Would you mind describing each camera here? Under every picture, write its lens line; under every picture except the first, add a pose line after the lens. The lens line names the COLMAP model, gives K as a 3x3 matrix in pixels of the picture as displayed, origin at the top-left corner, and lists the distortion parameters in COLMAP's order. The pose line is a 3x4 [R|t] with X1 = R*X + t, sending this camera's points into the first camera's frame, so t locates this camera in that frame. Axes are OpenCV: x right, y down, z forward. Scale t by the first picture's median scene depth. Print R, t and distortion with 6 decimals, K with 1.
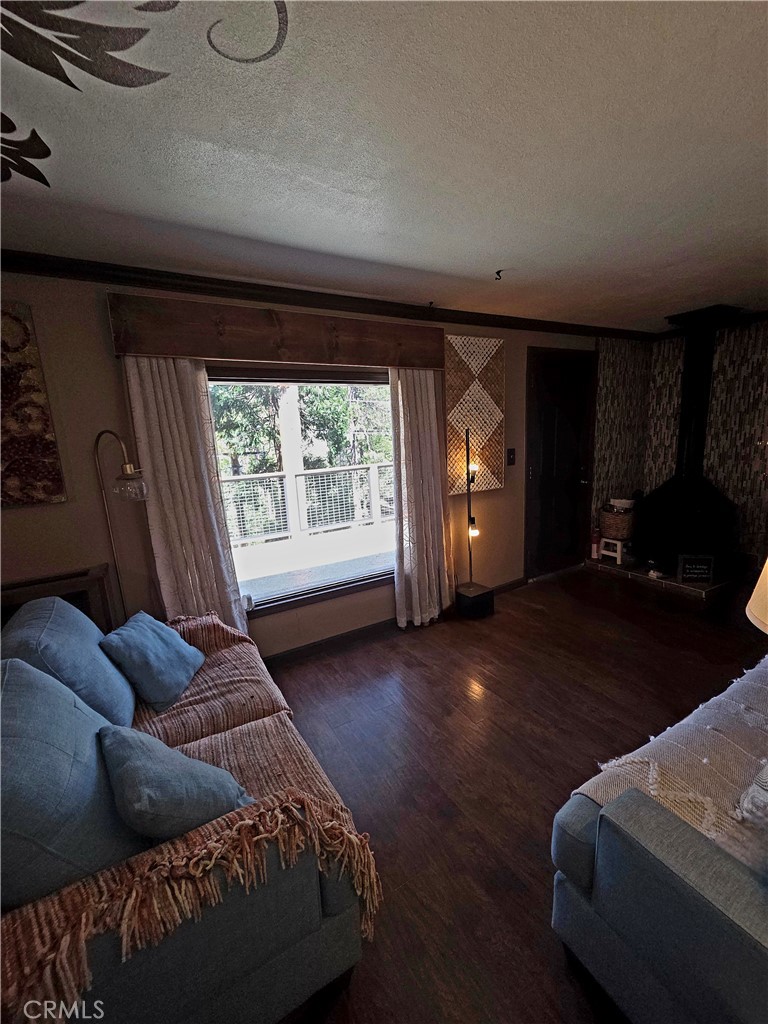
lens RADIAL K [[415.6, 0, 384.7], [0, 415.6, 511.3], [0, 0, 1]] dist [0.000493, -0.000296]
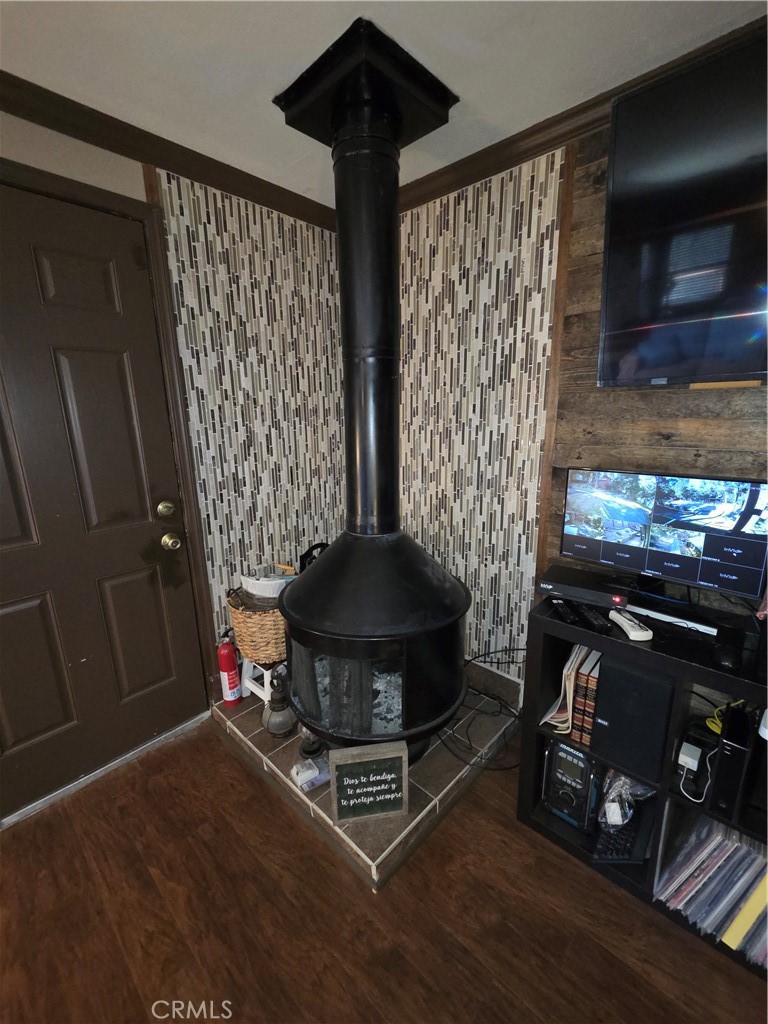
lens RADIAL K [[415.6, 0, 384.1], [0, 415.6, 512.7], [0, 0, 1]] dist [0.000493, -0.000296]
pose [[0.952876, -0.040241, 0.300678, 0.575915], [0.029156, 0.998723, 0.041264, -0.113224], [-0.301954, -0.030553, 0.952833, 0.557796]]
